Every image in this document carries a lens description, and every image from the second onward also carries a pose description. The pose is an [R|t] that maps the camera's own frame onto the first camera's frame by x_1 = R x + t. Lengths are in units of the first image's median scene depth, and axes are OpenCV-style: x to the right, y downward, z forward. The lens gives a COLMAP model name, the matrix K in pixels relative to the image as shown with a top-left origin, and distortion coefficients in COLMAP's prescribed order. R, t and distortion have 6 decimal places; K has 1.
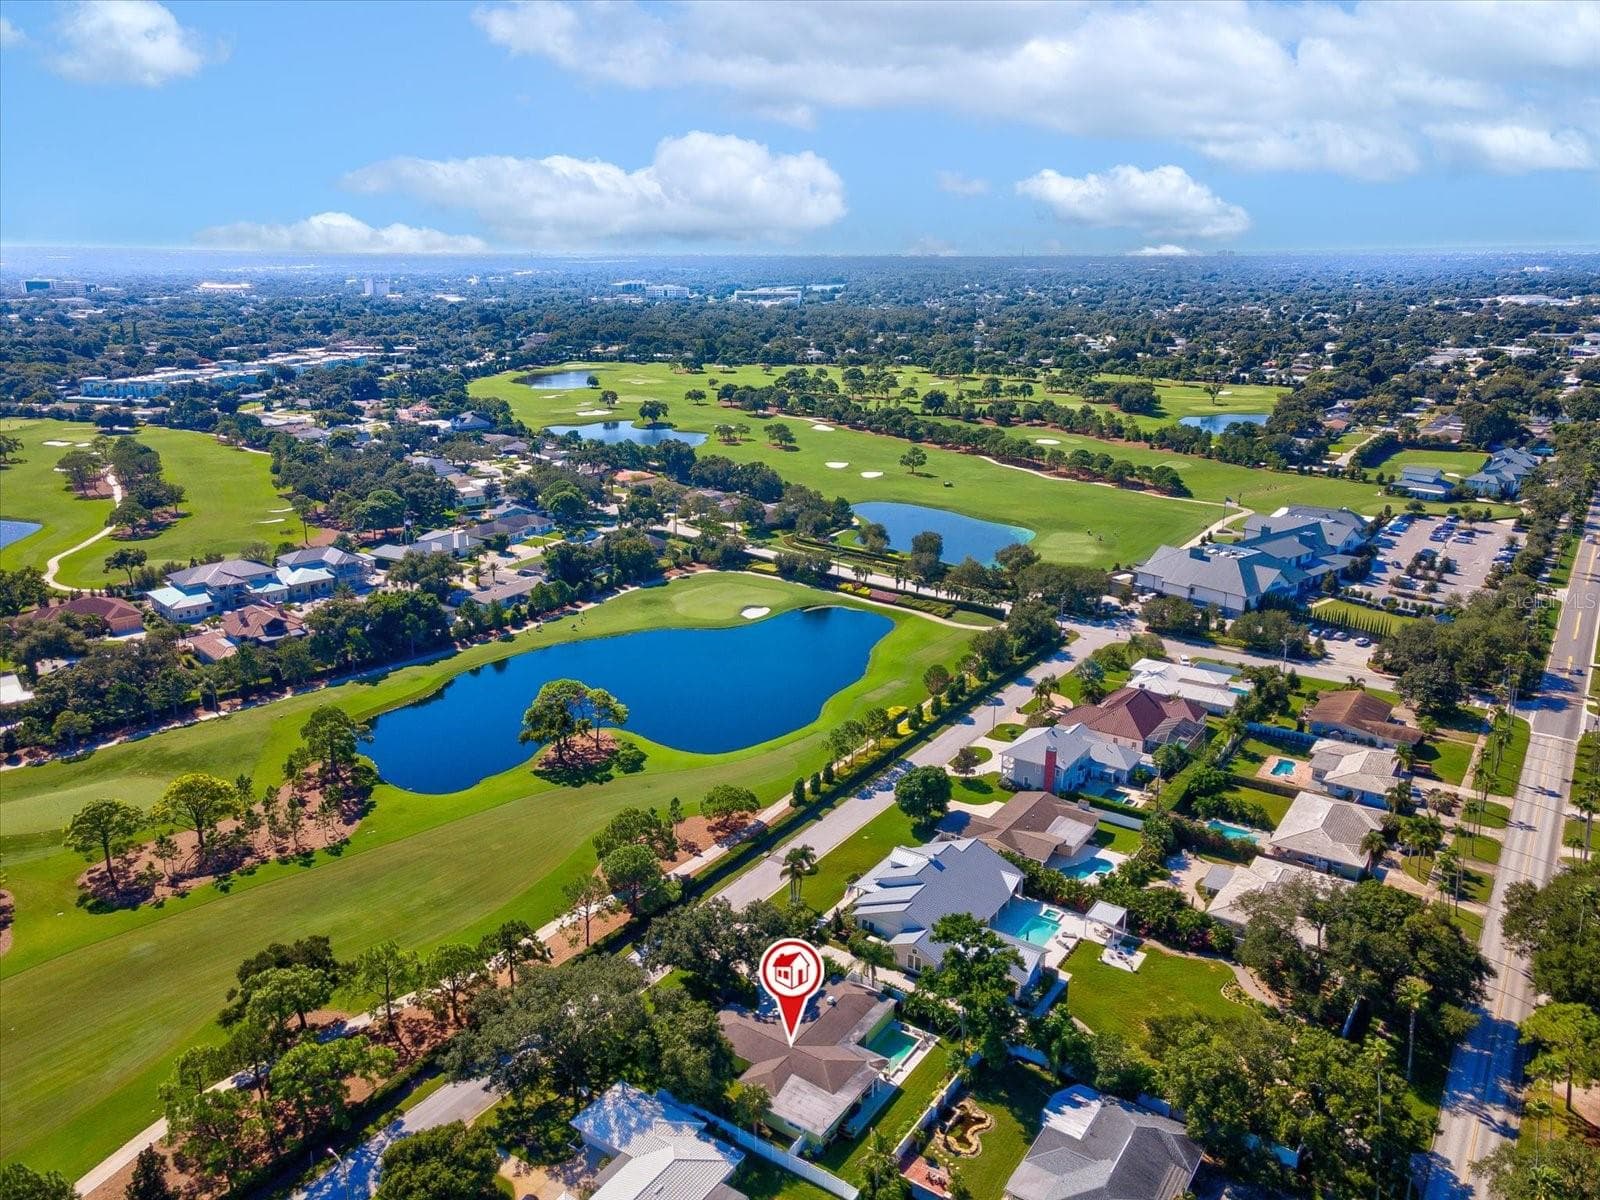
lens RADIAL K [[1172.0, 0, 803.8], [0, 1172.0, 606.6], [0, 0, 1]] dist [0.006234, 0.100951]
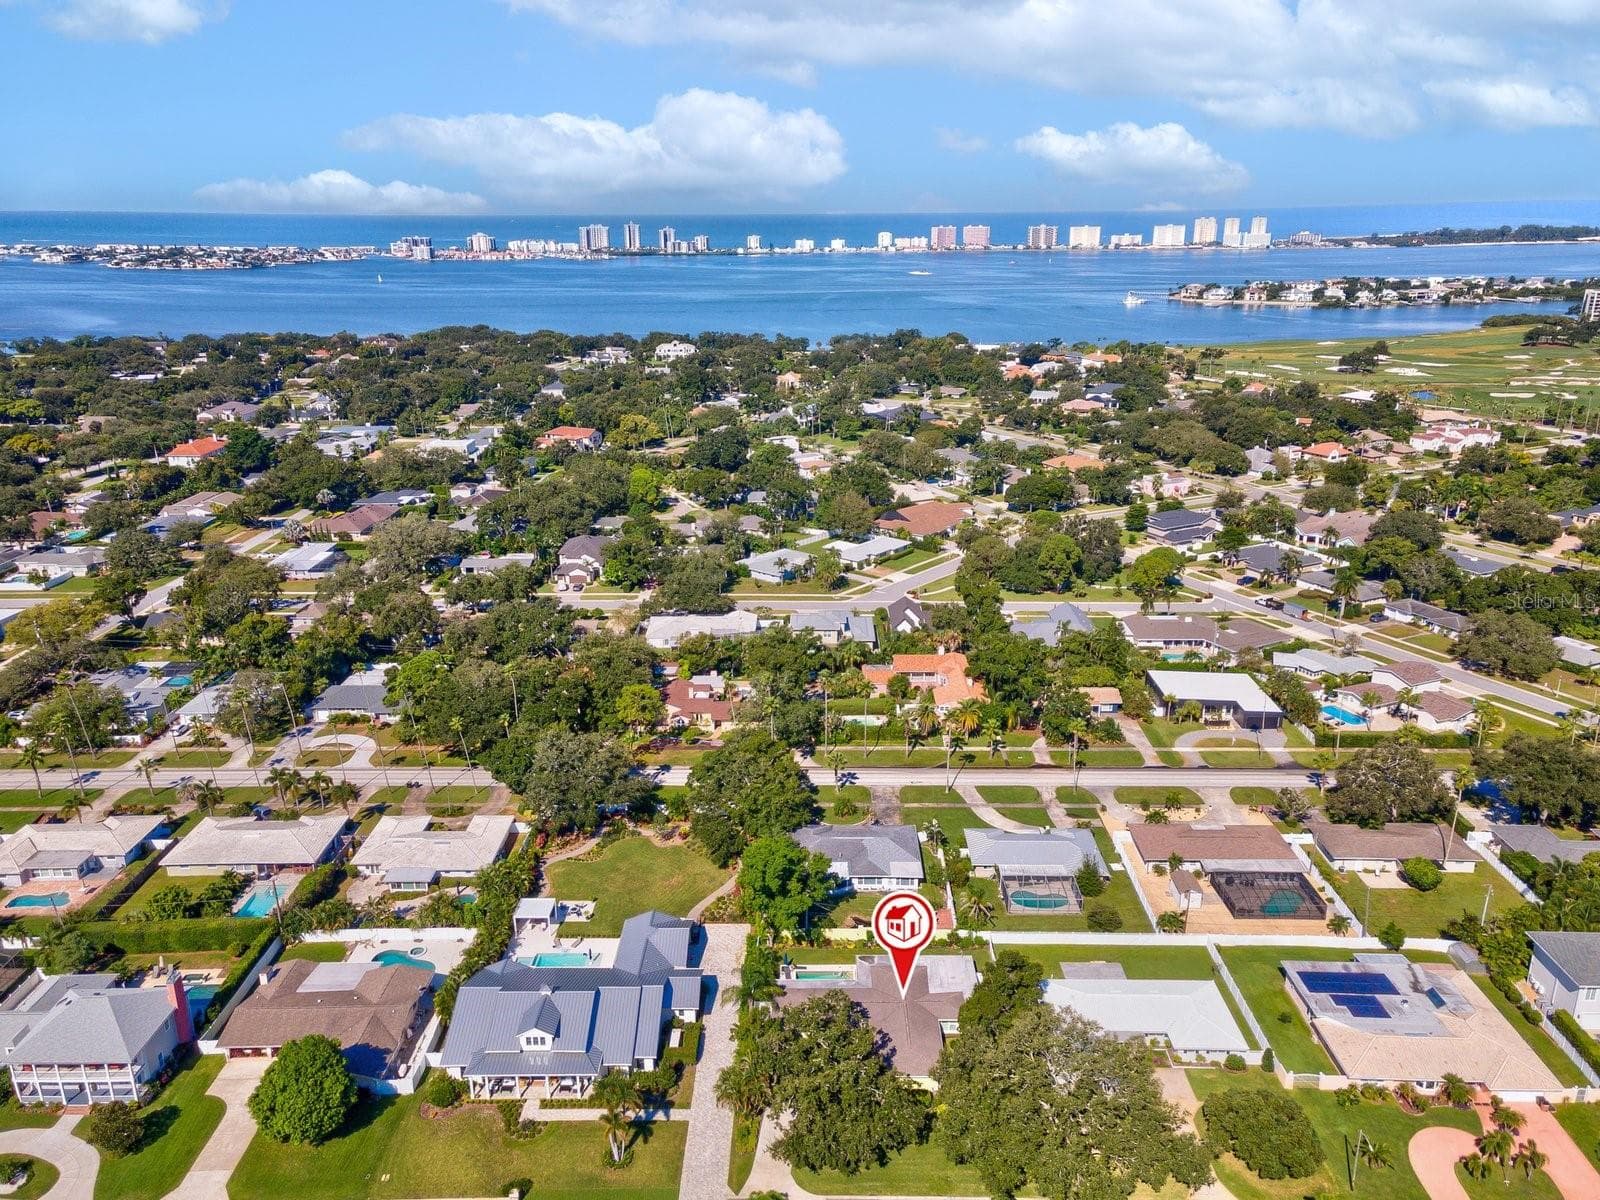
lens RADIAL K [[1172.0, 0, 803.8], [0, 1172.0, 606.6], [0, 0, 1]] dist [0.006234, 0.100951]
pose [[-0.551224, -0.264546, 0.791307, -0.499498], [0.246097, 0.854660, 0.457156, -0.300045], [-0.797238, 0.446734, -0.406006, 0.976623]]
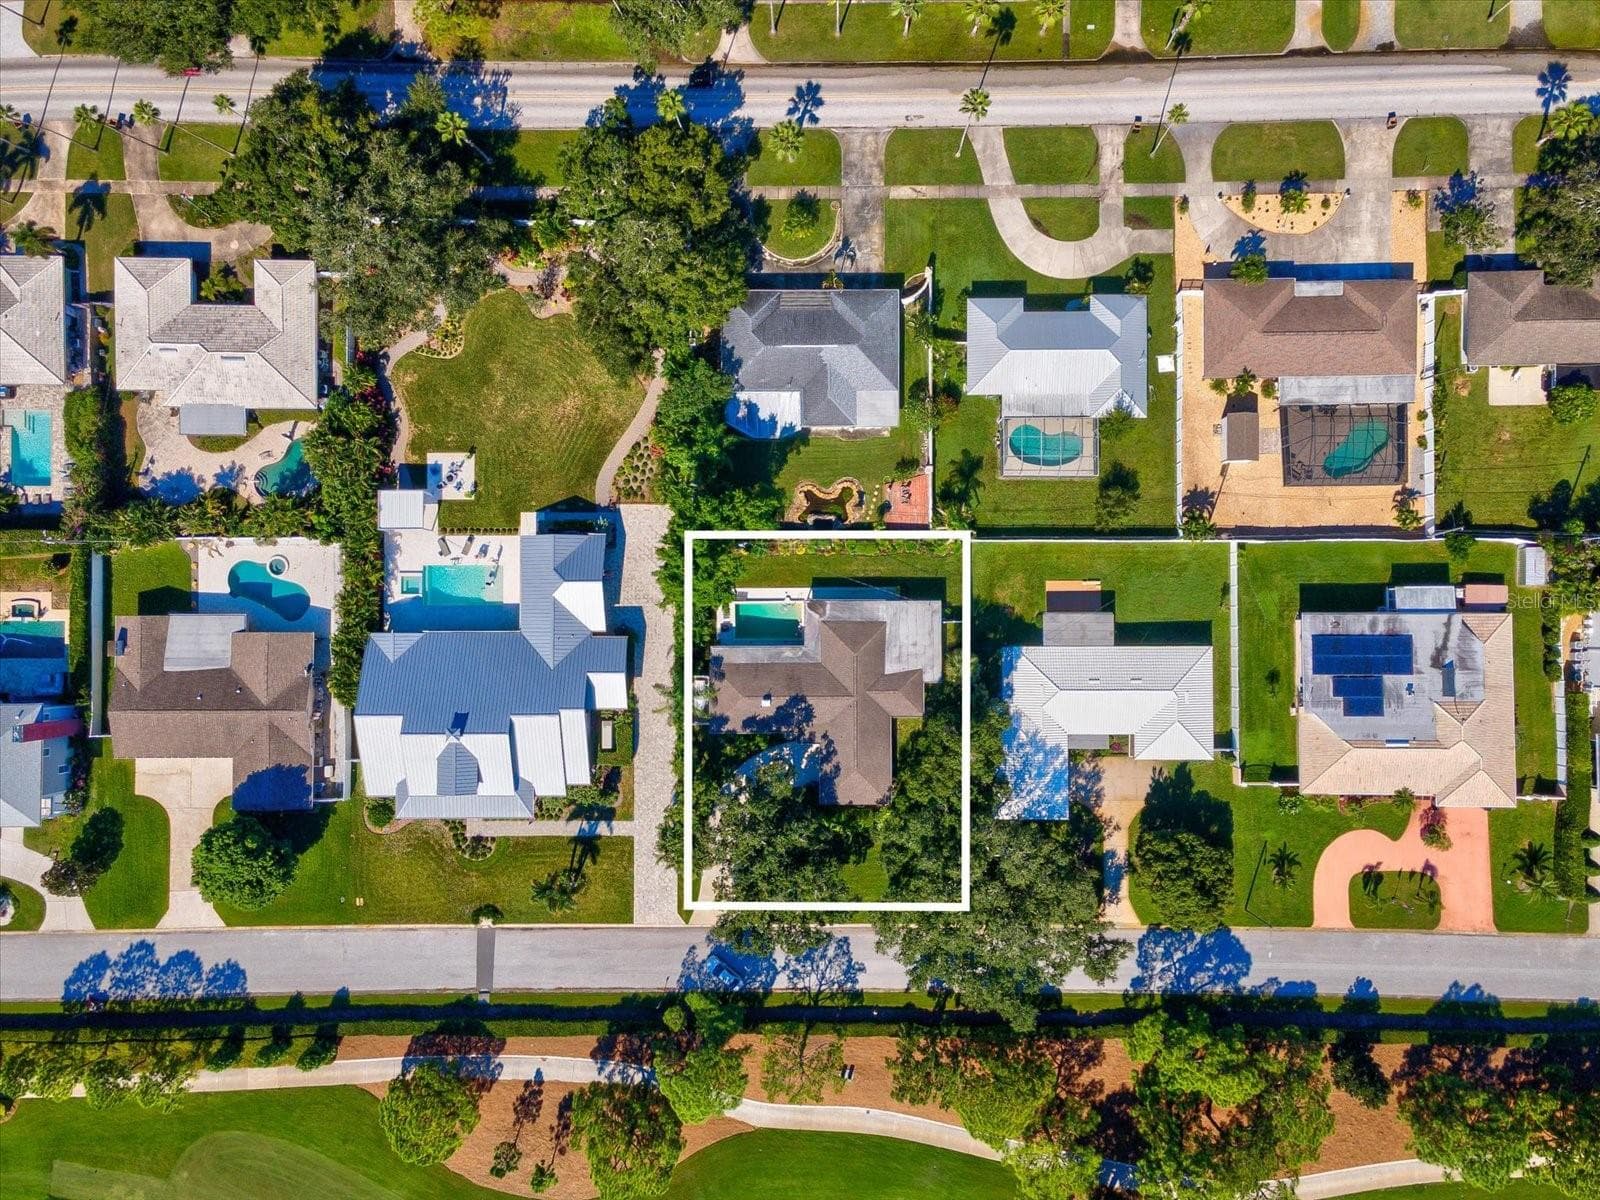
lens RADIAL K [[1172.0, 0, 803.8], [0, 1172.0, 606.6], [0, 0, 1]] dist [0.006234, 0.100951]
pose [[-0.560061, -0.828322, 0.014658, 0.041154], [0.246897, -0.149996, 0.957362, -0.368776], [-0.790806, 0.539800, 0.288517, 0.534504]]
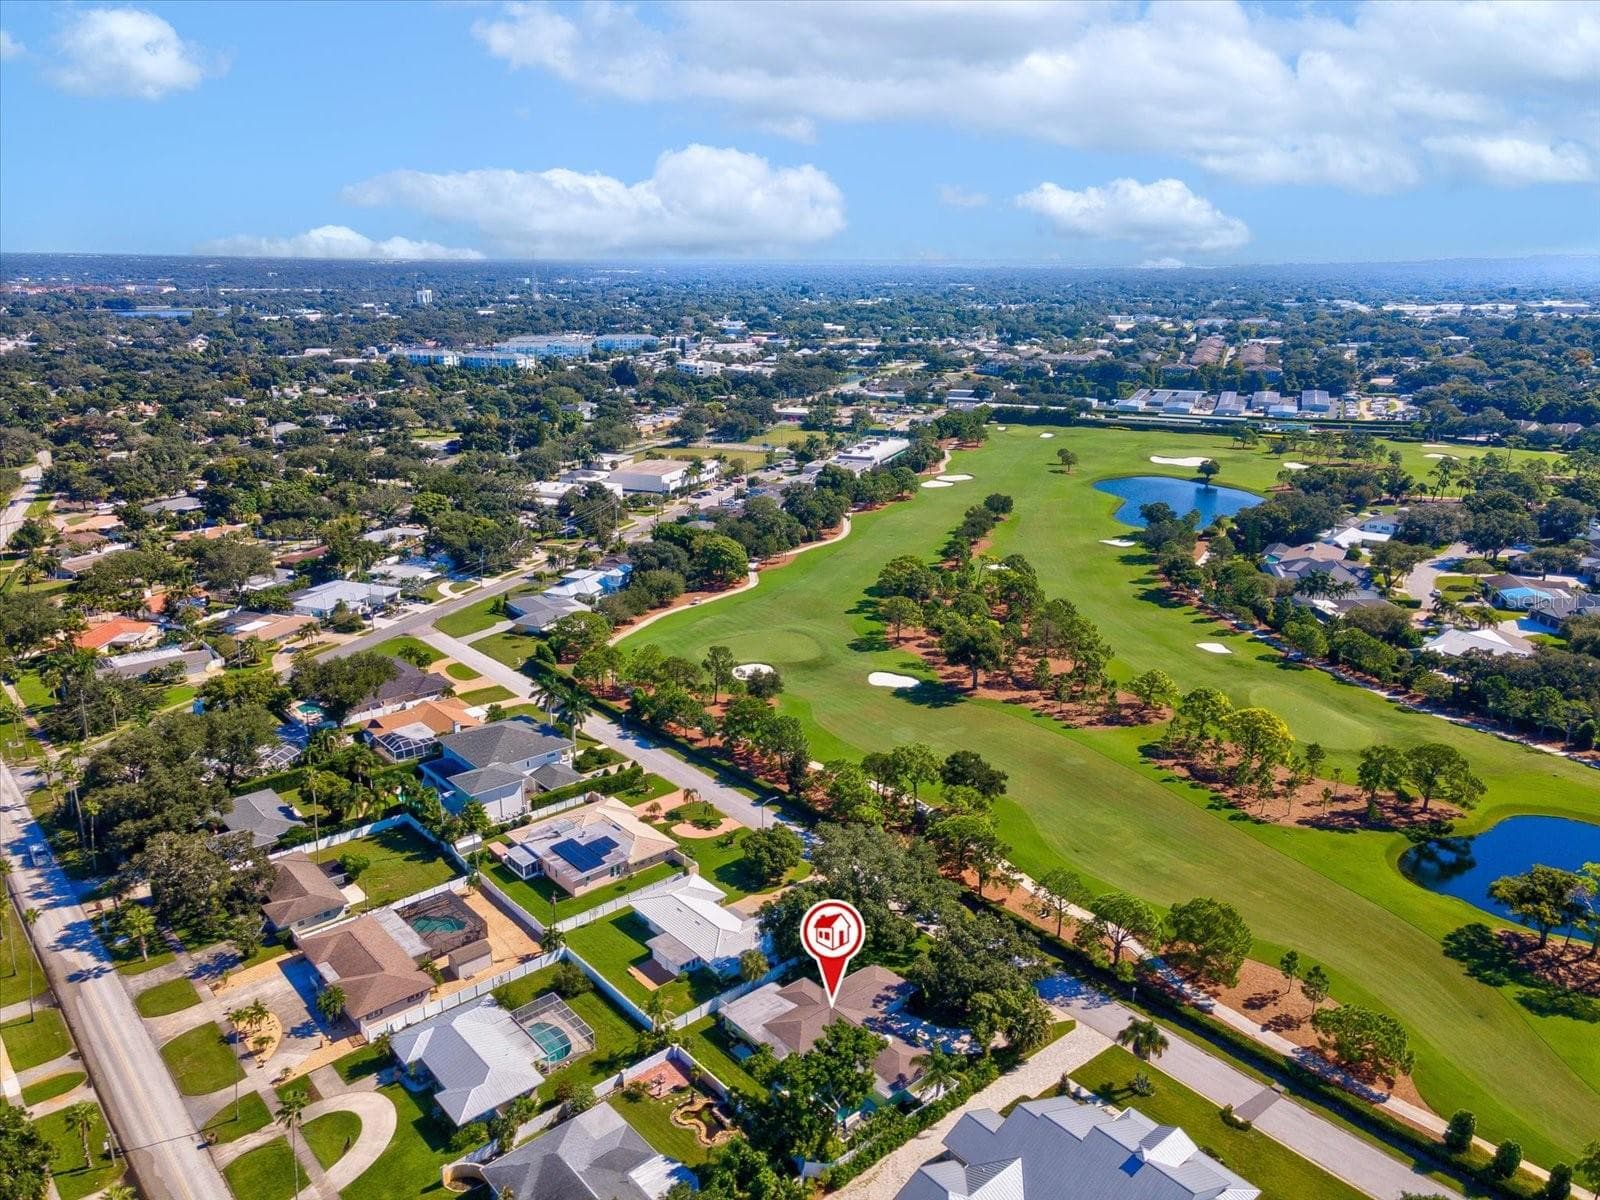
lens RADIAL K [[1164.2, 0, 807.5], [0, 1164.2, 594.5], [0, 0, 1]] dist [0.000589, 0.090639]
pose [[-0.263749, 0.270984, -0.925745, 0.636232], [-0.275997, 0.898402, 0.341613, -0.229804], [0.924263, 0.345603, -0.162162, 0.749992]]
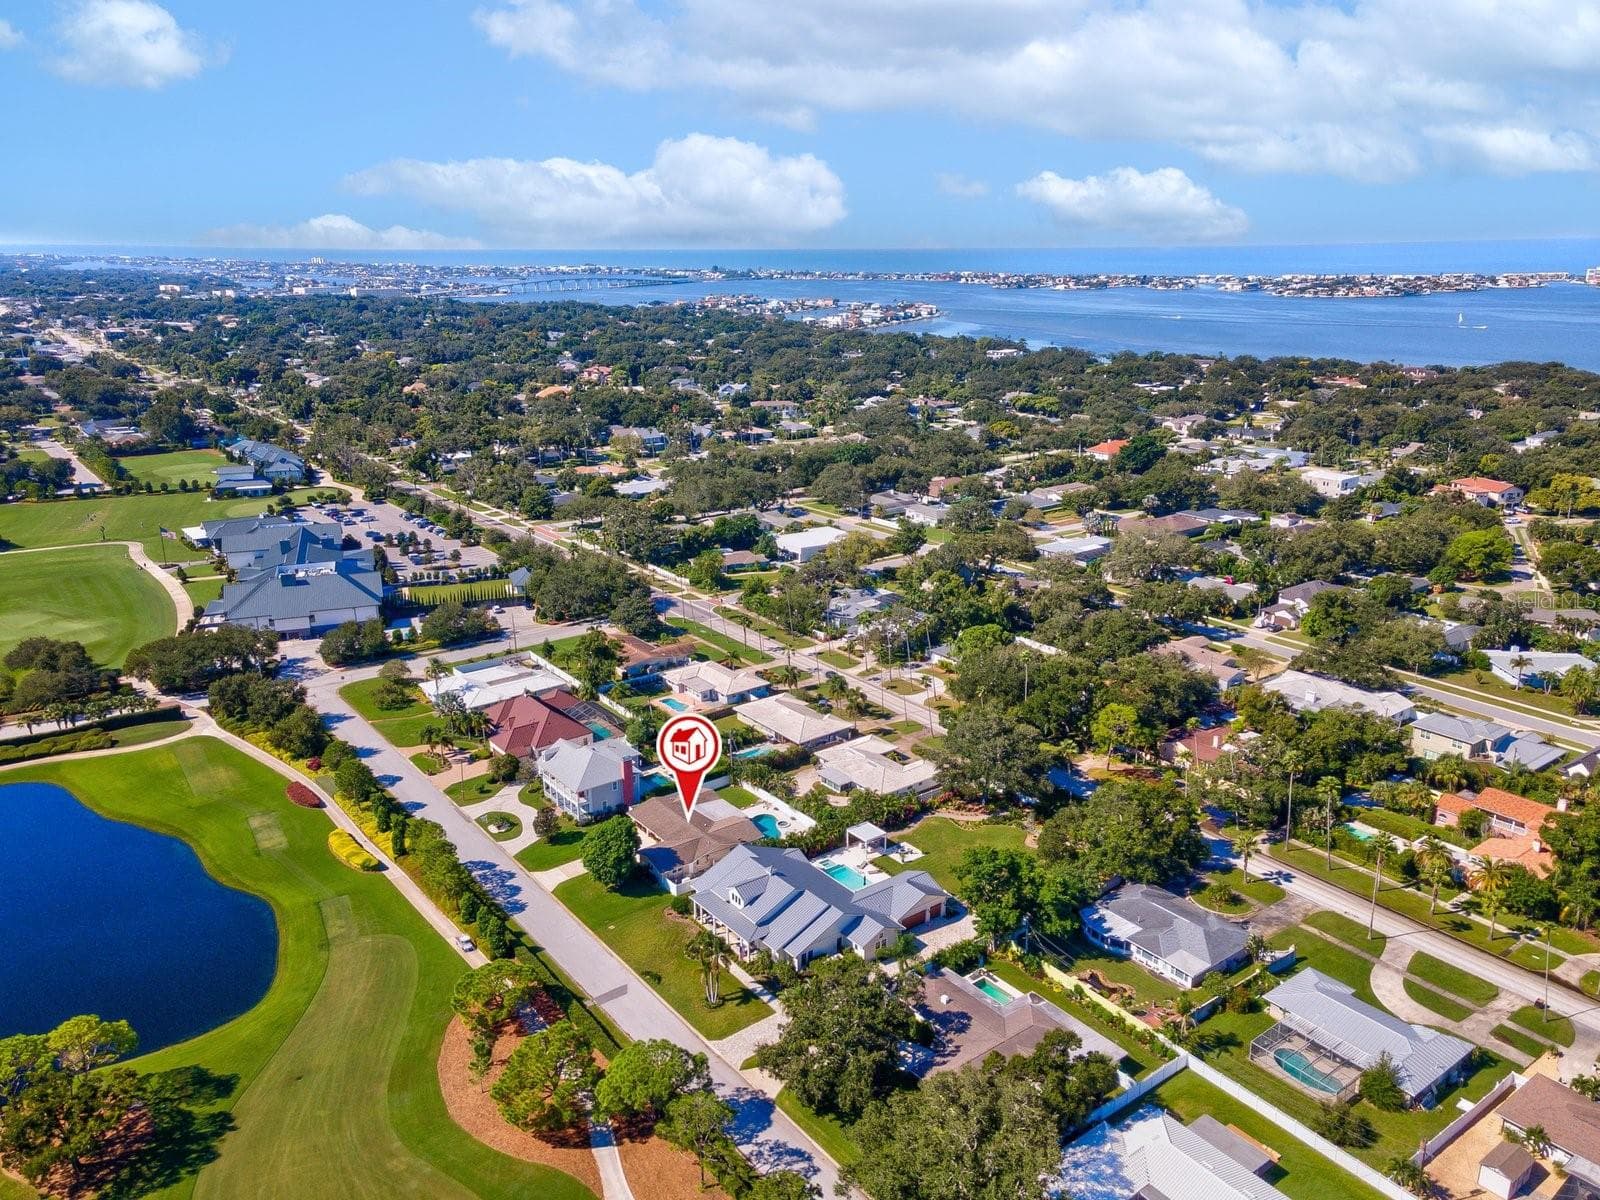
lens RADIAL K [[1172.0, 0, 803.8], [0, 1172.0, 606.6], [0, 0, 1]] dist [0.006234, 0.100951]
pose [[0.322241, -0.280491, 0.904149, -0.637298], [0.278535, 0.940911, 0.192626, -0.157087], [-0.904754, 0.189765, 0.381327, 0.515806]]
